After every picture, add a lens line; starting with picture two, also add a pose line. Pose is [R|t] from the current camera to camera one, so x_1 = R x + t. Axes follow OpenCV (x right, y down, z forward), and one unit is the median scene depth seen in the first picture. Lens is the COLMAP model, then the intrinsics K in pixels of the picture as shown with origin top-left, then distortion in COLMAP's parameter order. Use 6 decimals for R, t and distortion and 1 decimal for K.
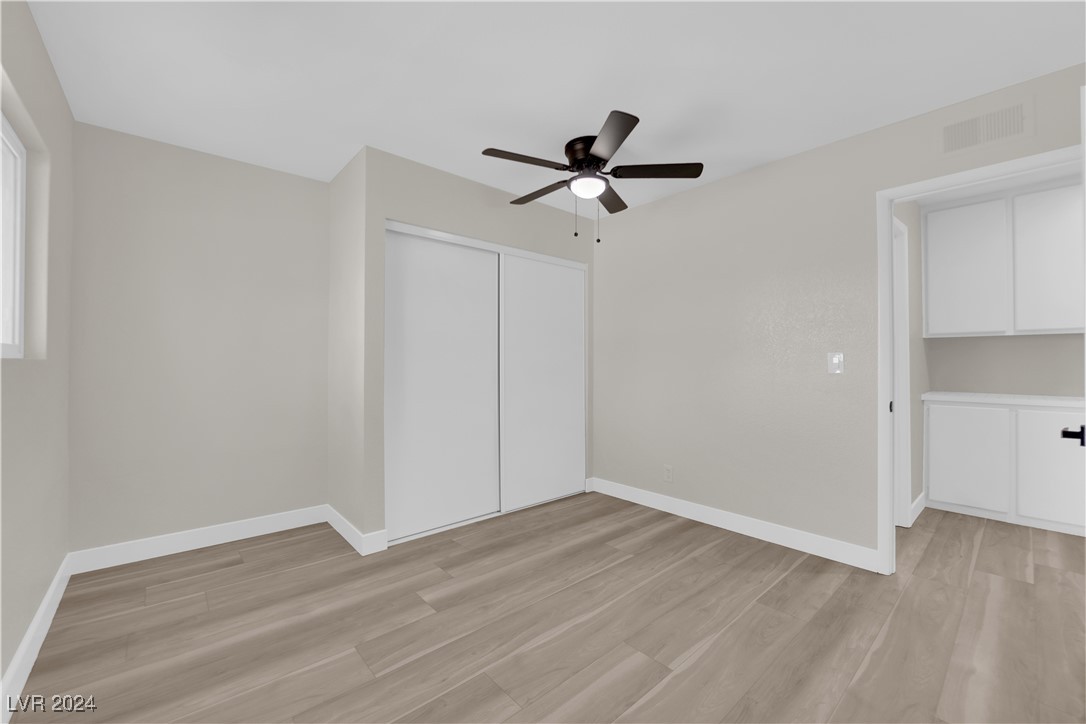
lens RADIAL K [[437.4, 0, 540.7], [0, 437.4, 364.9], [0, 0, 1]] dist [-0.014167, -0.002231]
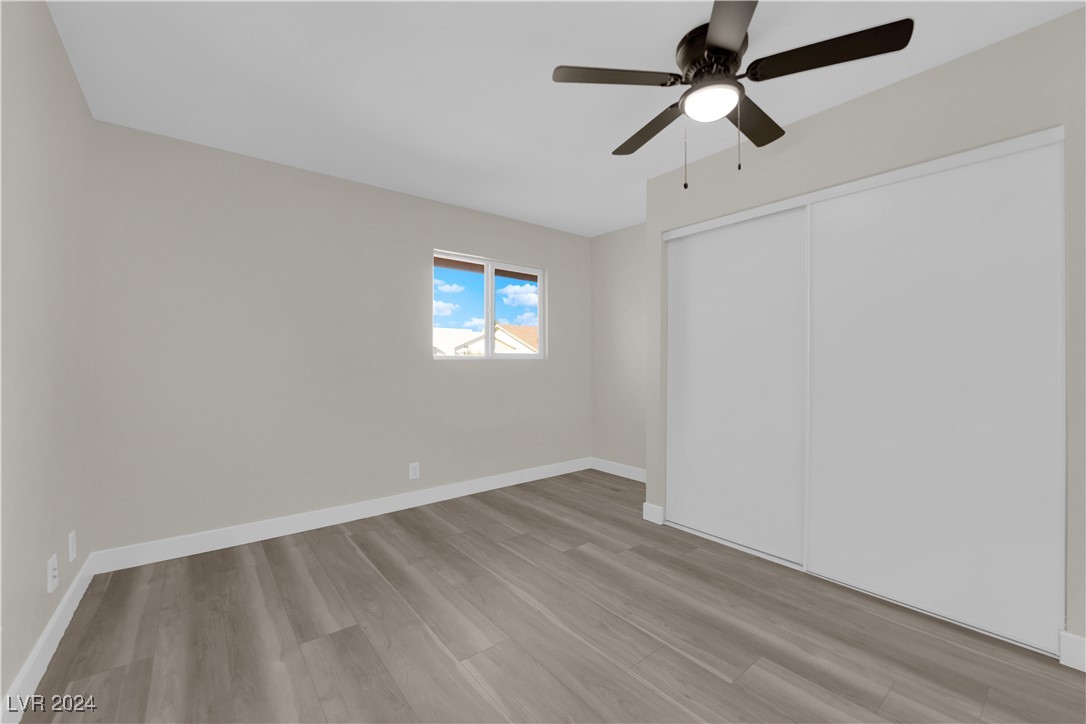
lens RADIAL K [[437.4, 0, 540.6], [0, 437.4, 356.7], [0, 0, 1]] dist [-0.014167, -0.002231]
pose [[-0.058232, -0.012345, -0.998227, 0.854663], [-0.005878, 0.999910, -0.012023, 0.003728], [0.998286, 0.005167, -0.058299, 0.809459]]
